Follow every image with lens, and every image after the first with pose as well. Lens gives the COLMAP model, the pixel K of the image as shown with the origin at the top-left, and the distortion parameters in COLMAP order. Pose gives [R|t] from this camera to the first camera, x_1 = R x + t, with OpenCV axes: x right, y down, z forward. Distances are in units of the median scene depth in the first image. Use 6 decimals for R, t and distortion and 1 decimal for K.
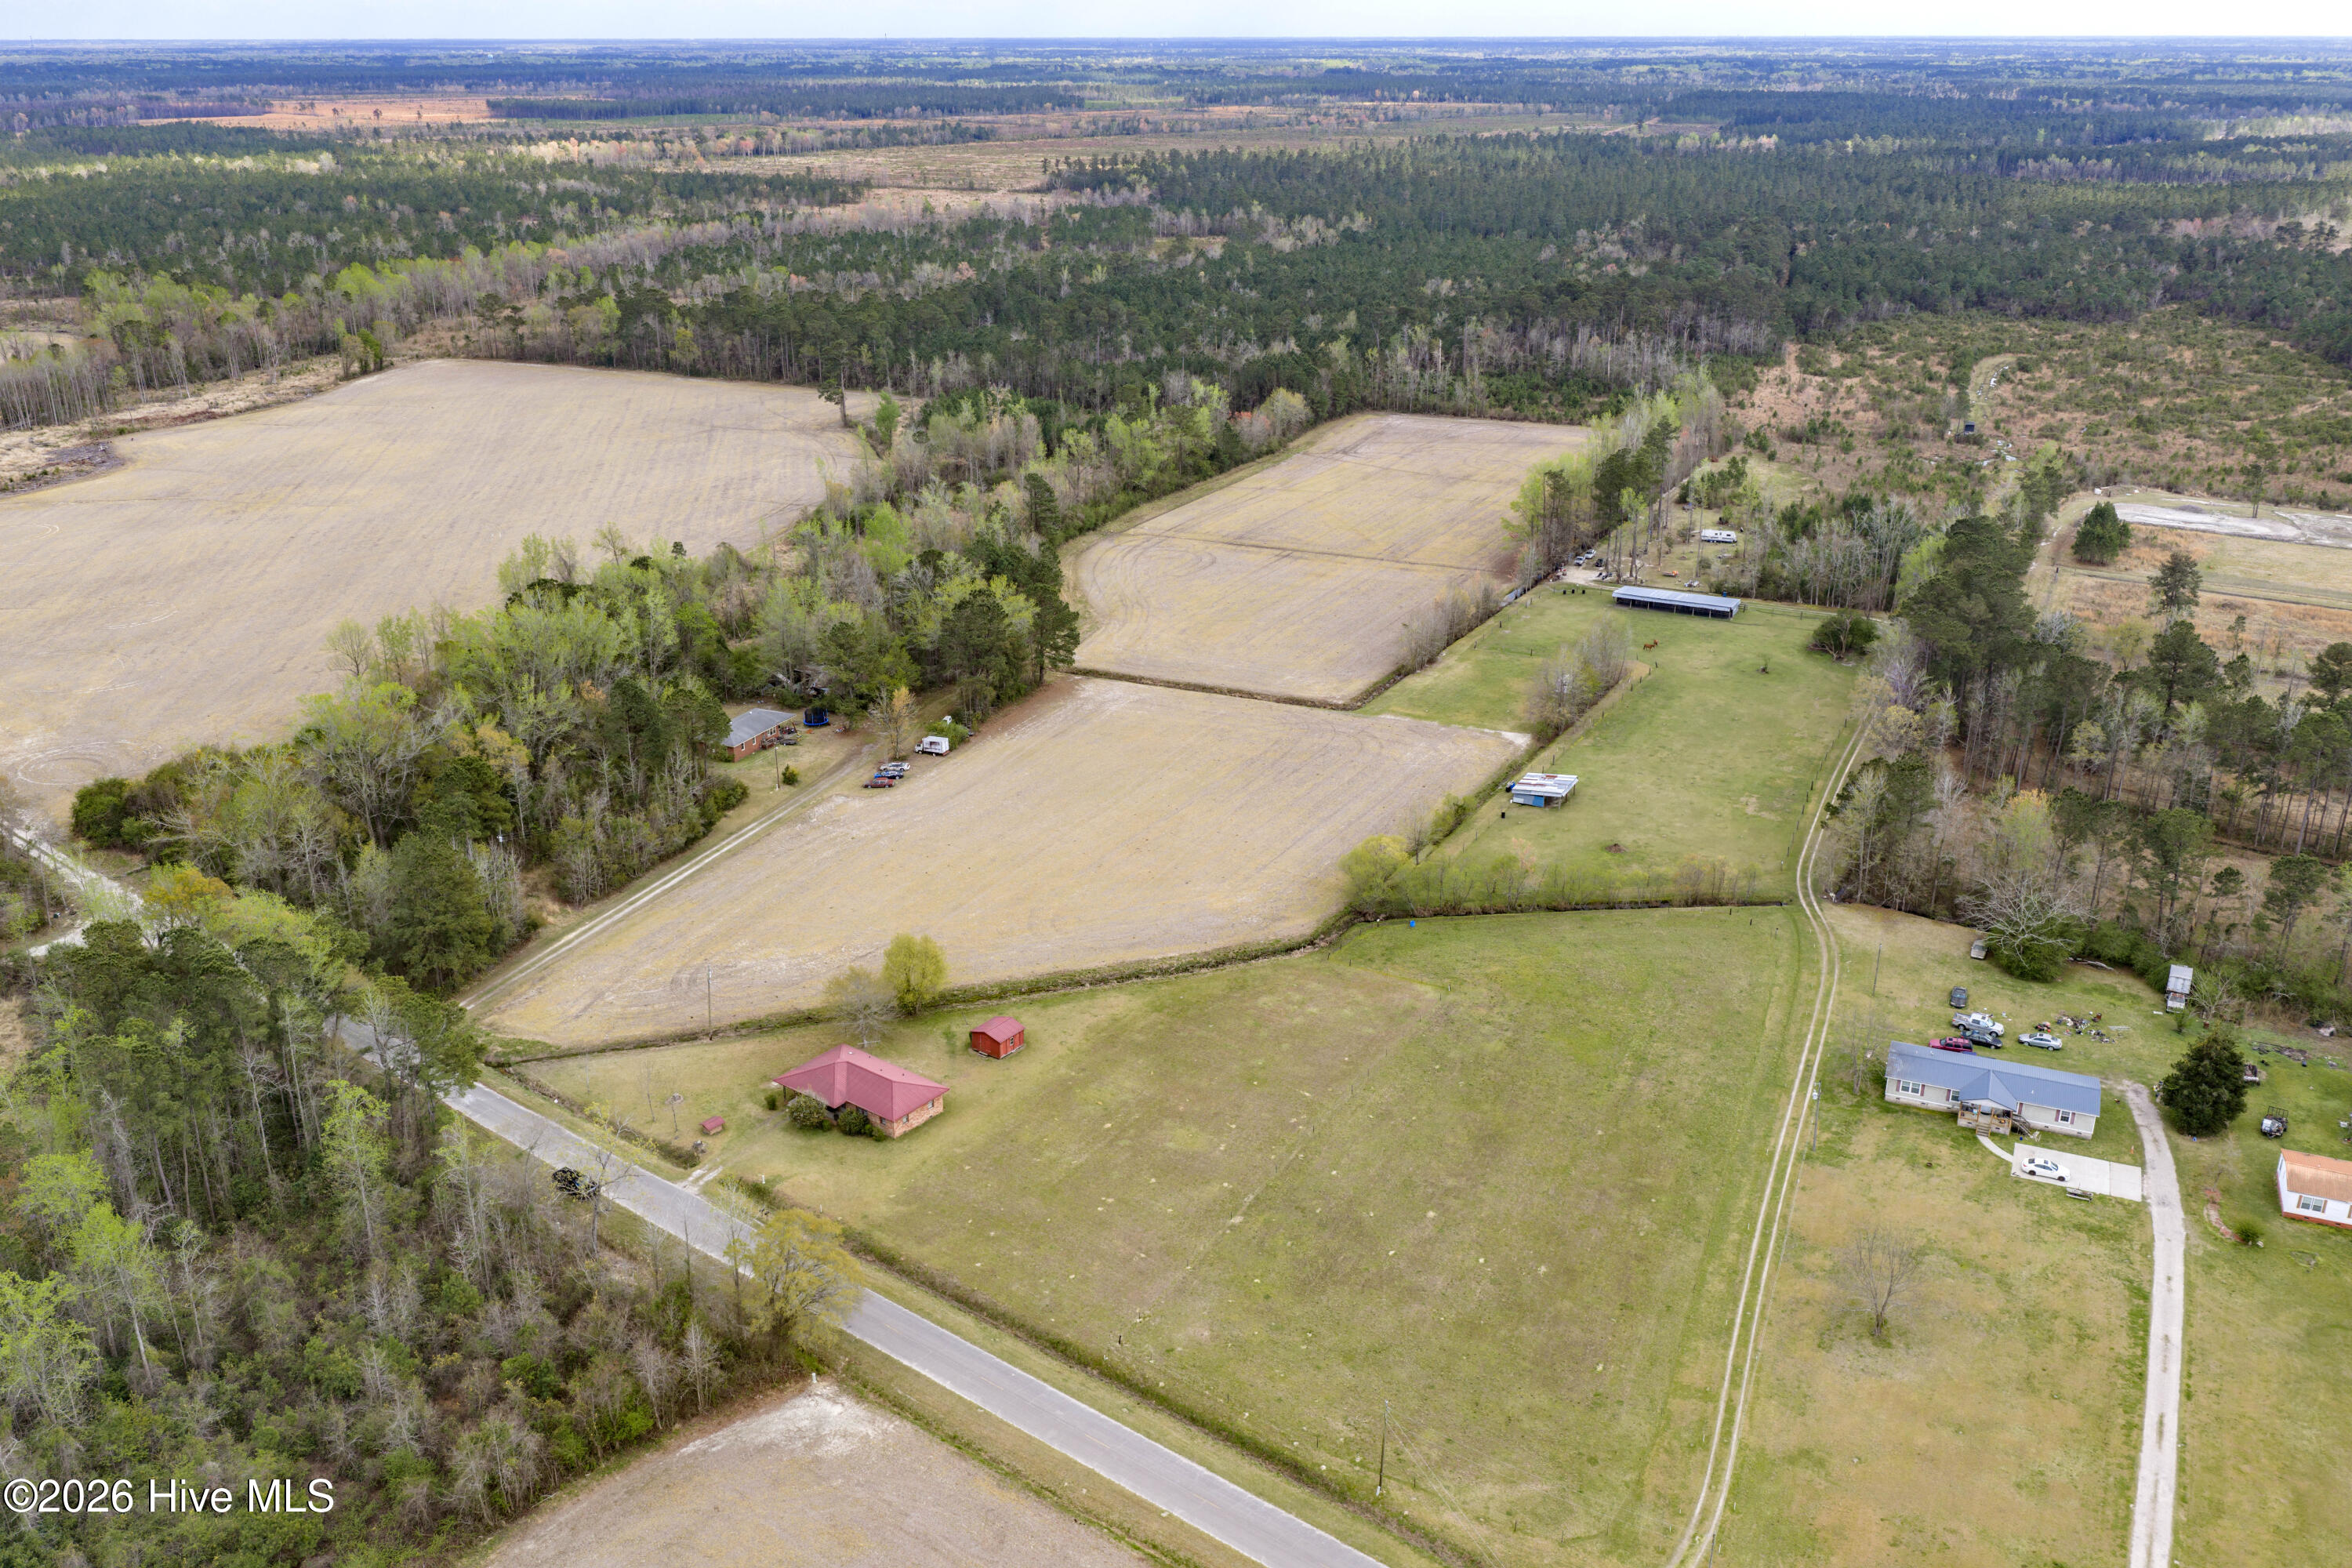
lens RADIAL K [[1941.2, 0, 1182.0], [0, 1941.2, 784.8], [0, 0, 1]] dist [0.006324, -0.011150]
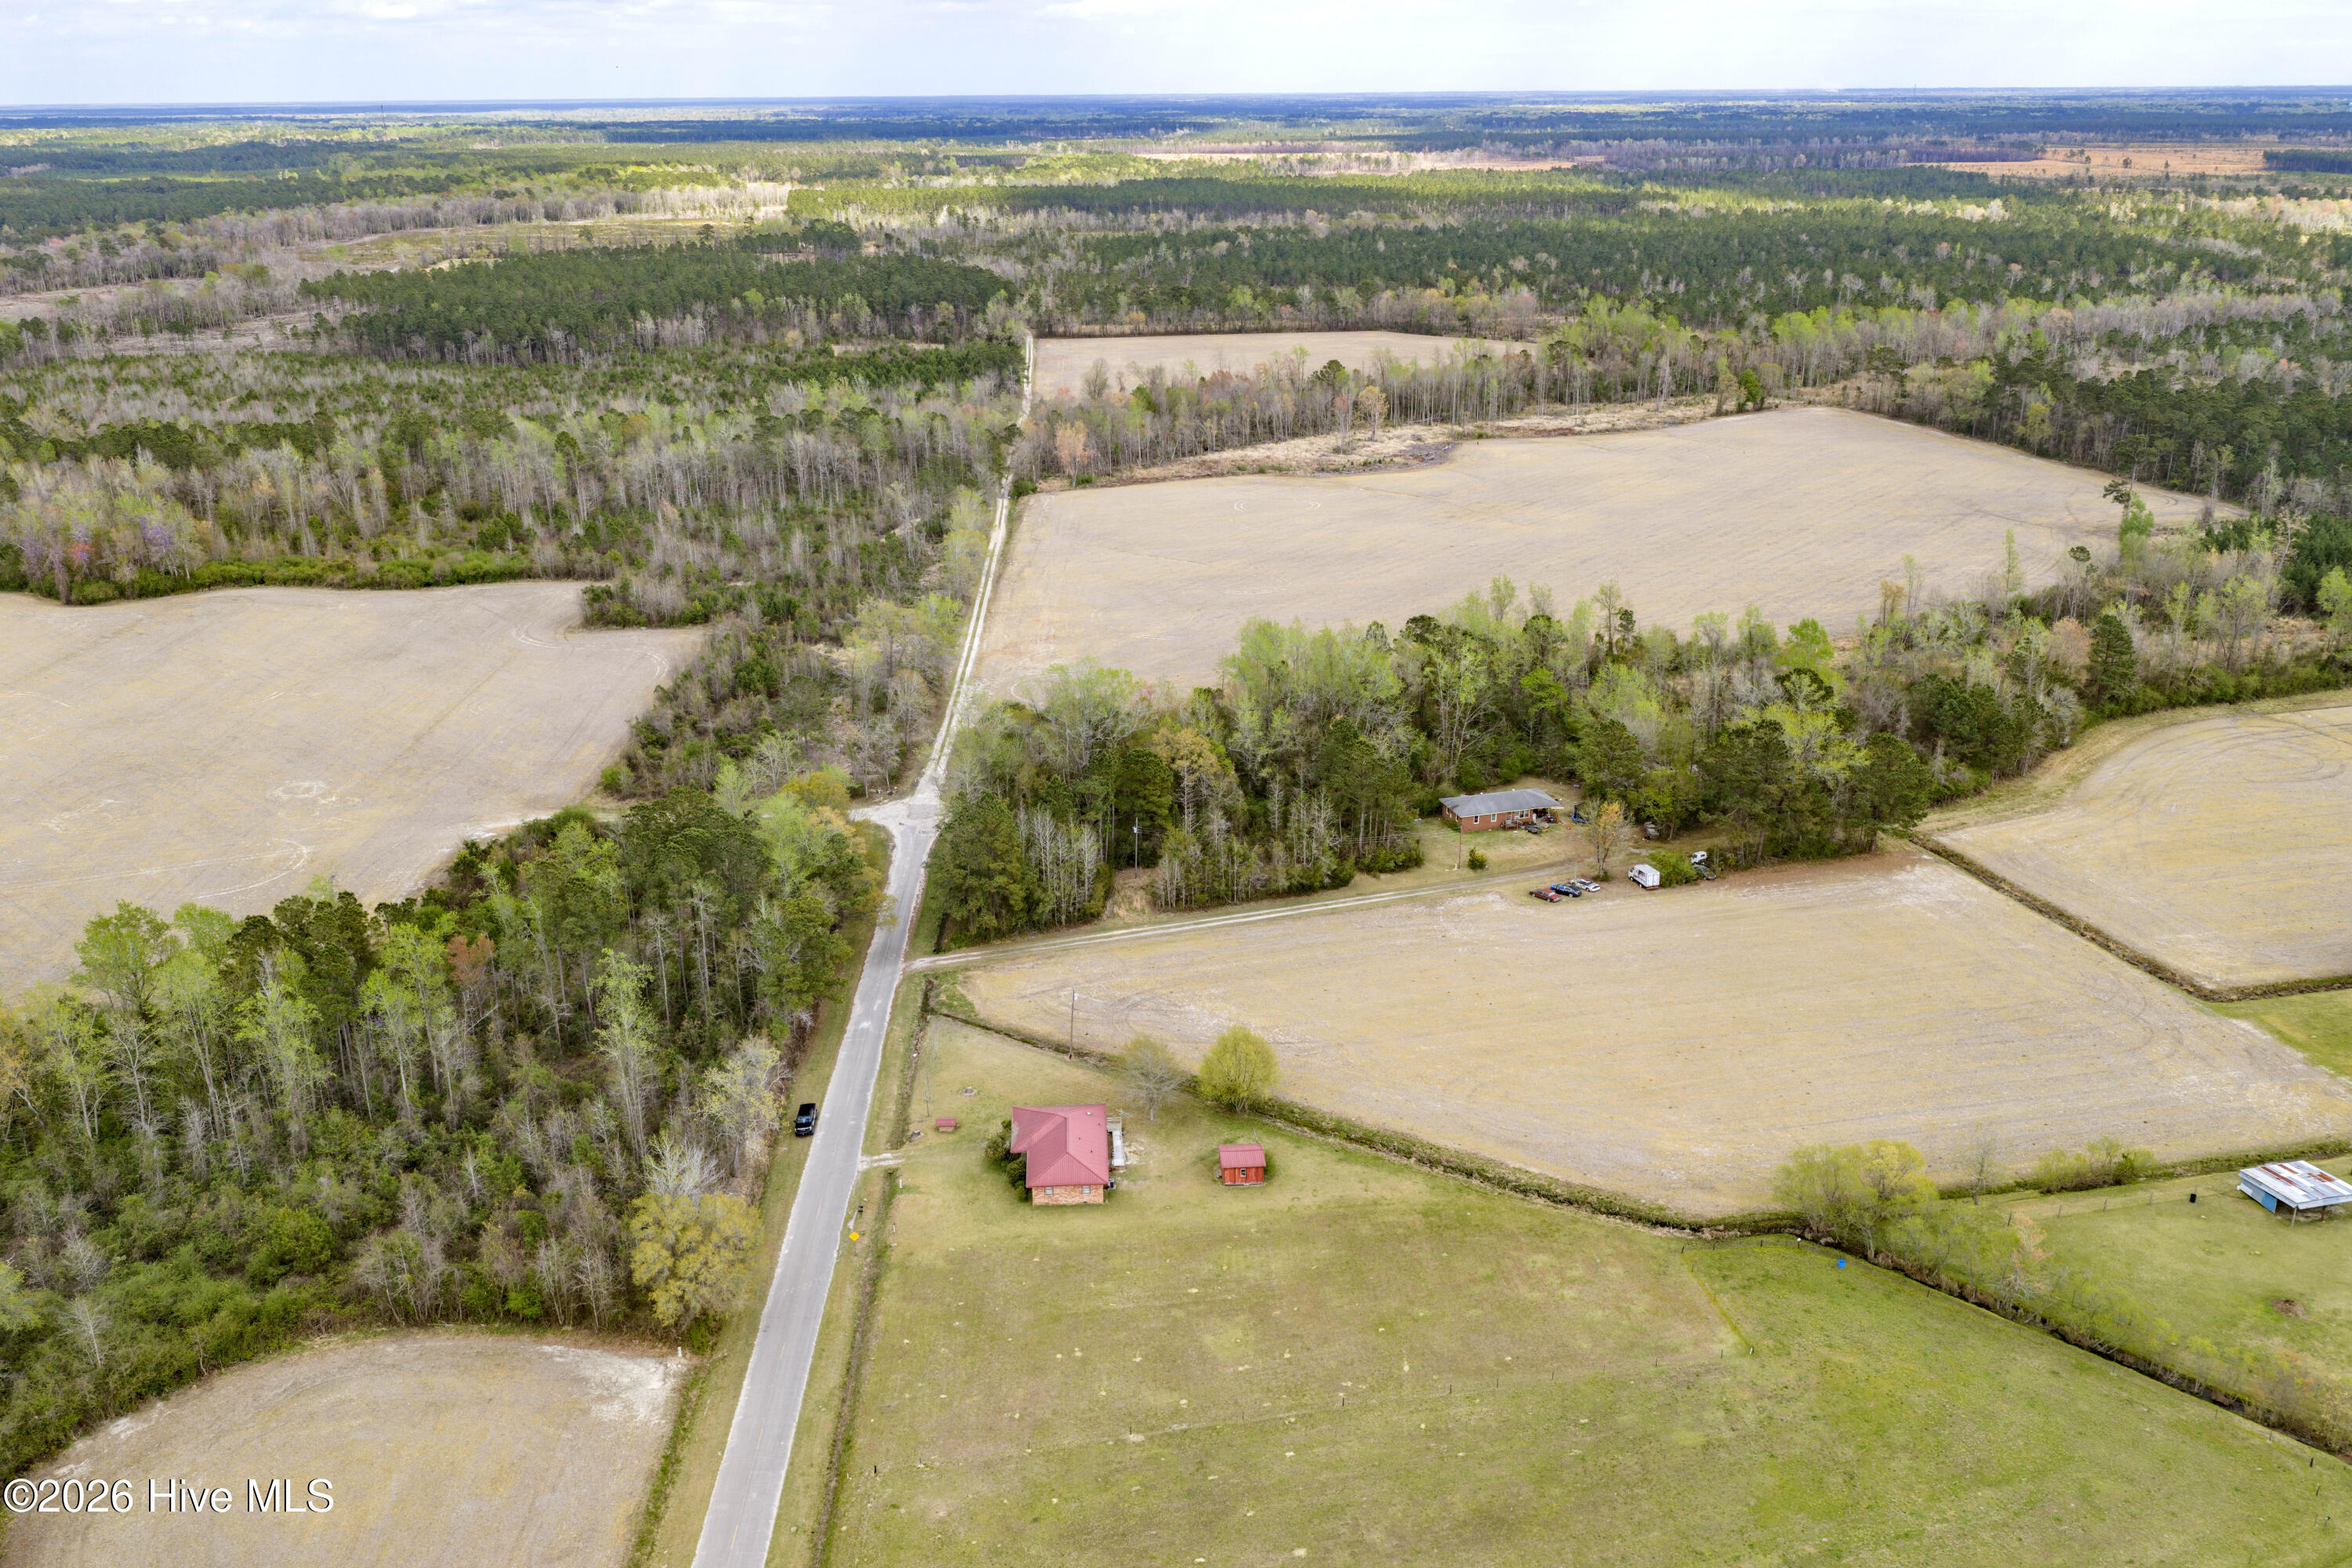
lens RADIAL K [[1941.2, 0, 1182.0], [0, 1941.2, 784.8], [0, 0, 1]] dist [0.006324, -0.011150]
pose [[0.653693, 0.252692, -0.713325, 0.330999], [-0.267960, 0.958824, 0.094100, -0.080895], [0.707731, 0.129630, 0.694487, 0.209389]]
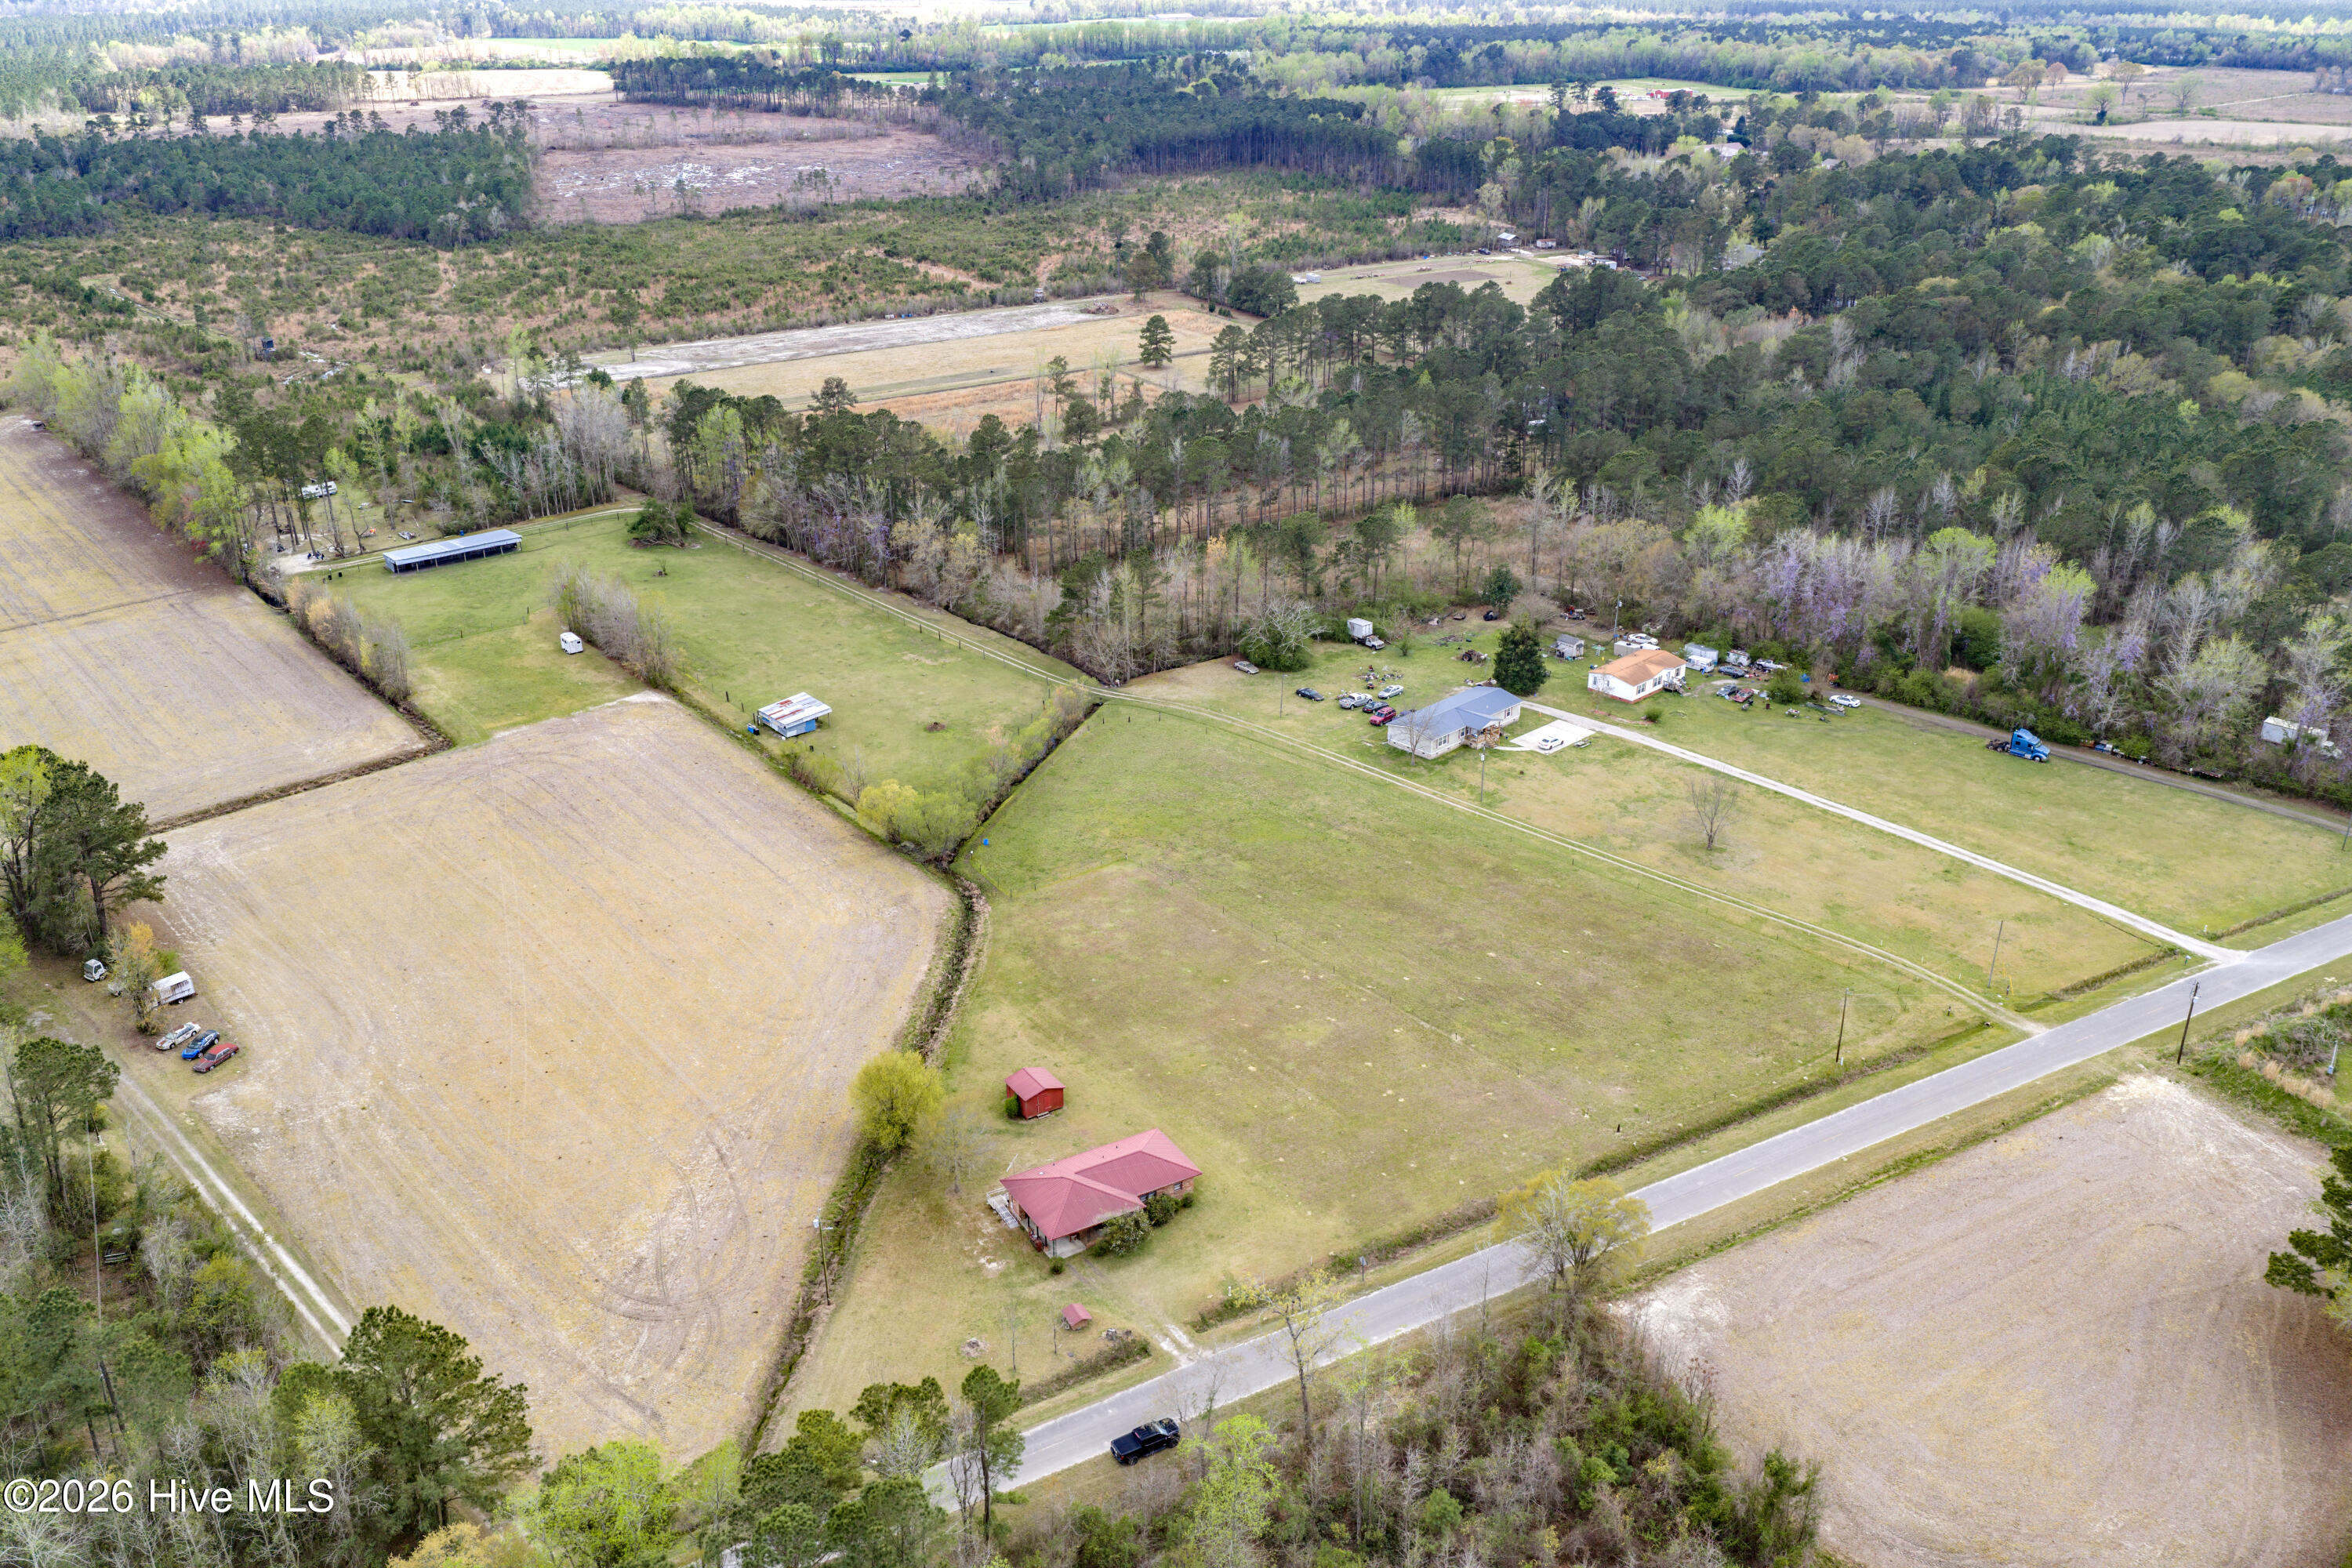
lens RADIAL K [[1941.2, 0, 1182.0], [0, 1941.2, 784.8], [0, 0, 1]] dist [0.006324, -0.011150]
pose [[0.378394, -0.375946, 0.845862, -0.500609], [0.334538, 0.907584, 0.253724, -0.128791], [-0.863077, 0.186966, 0.469193, 0.336470]]
